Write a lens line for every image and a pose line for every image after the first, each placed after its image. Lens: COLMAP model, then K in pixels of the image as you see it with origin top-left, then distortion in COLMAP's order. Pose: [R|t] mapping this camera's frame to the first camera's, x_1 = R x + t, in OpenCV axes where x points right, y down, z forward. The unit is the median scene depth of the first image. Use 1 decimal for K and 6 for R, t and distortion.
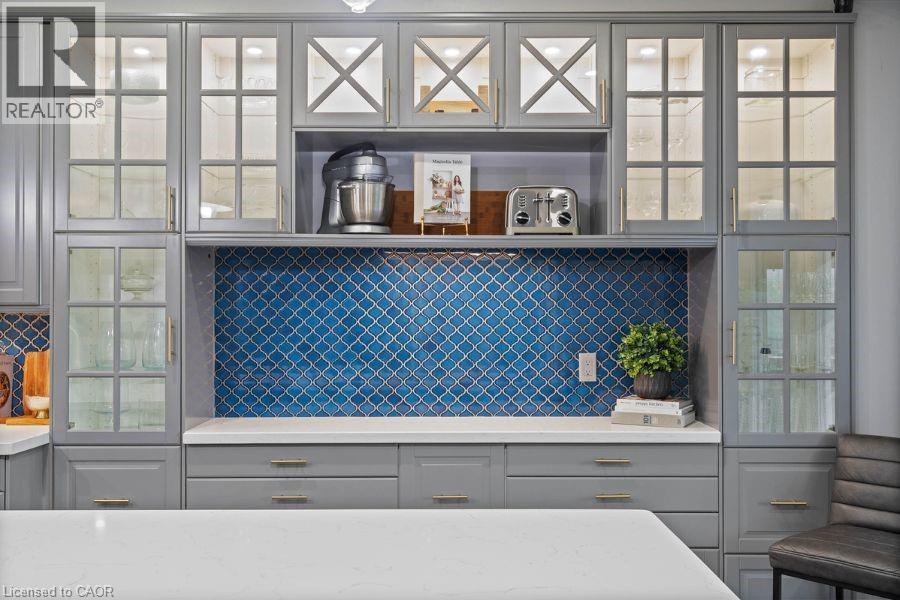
lens RADIAL K [[859.7, 0, 451.1], [0, 859.7, 302.8], [0, 0, 1]] dist [-0.018941, 0.000000]
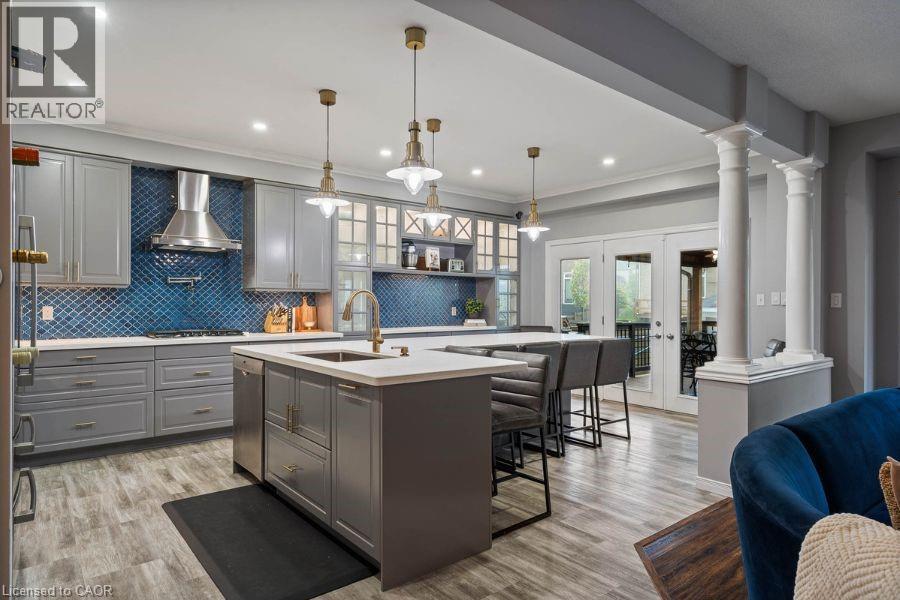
lens RADIAL K [[534.5, 0, 446.5], [0, 534.5, 303.6], [0, 0, 1]] dist [-0.003897, -0.000929]
pose [[0.774596, 0.004184, 0.632443, -1.303165], [-0.003809, 0.999991, -0.001950, 0.052939], [-0.632445, -0.000898, 0.774605, -0.666790]]
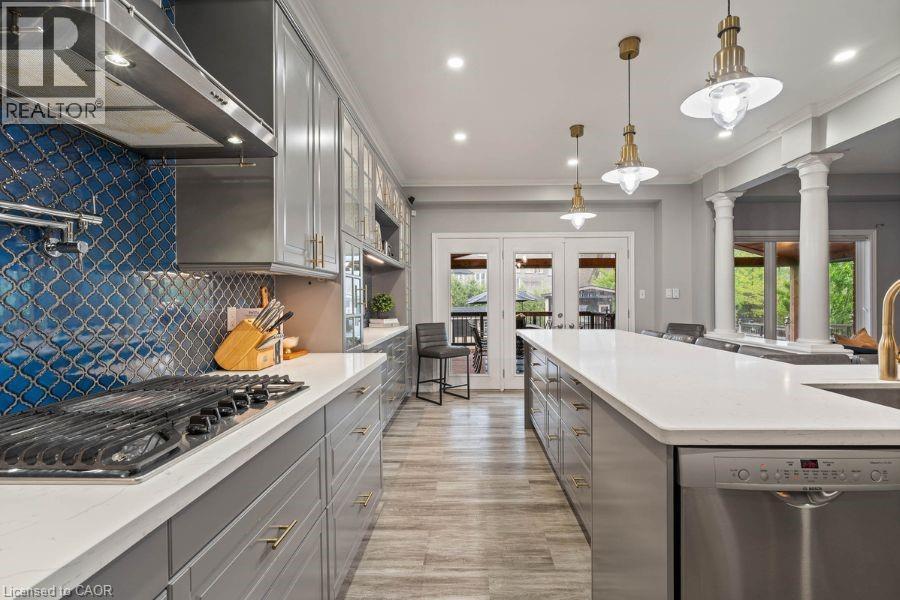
lens RADIAL K [[409.5, 0, 446.8], [0, 409.5, 302.4], [0, 0, 1]] dist [0.000392, -0.000422]
pose [[0.050993, -0.002791, 0.998695, -1.203791], [-0.007005, 0.999970, 0.003152, 0.047081], [-0.998674, -0.007157, 0.050972, 0.744629]]
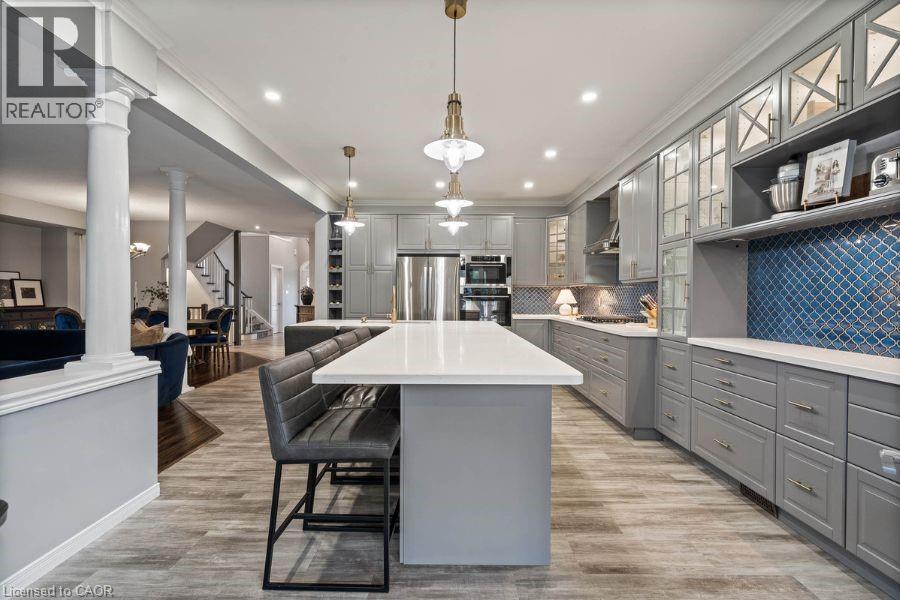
lens RADIAL K [[409.5, 0, 451.1], [0, 409.5, 296.3], [0, 0, 1]] dist [0.000392, -0.000422]
pose [[0.003304, 0.001443, -0.999994, 0.611203], [-0.001737, 0.999997, 0.001437, 0.053288], [0.999993, 0.001733, 0.003306, 0.431830]]
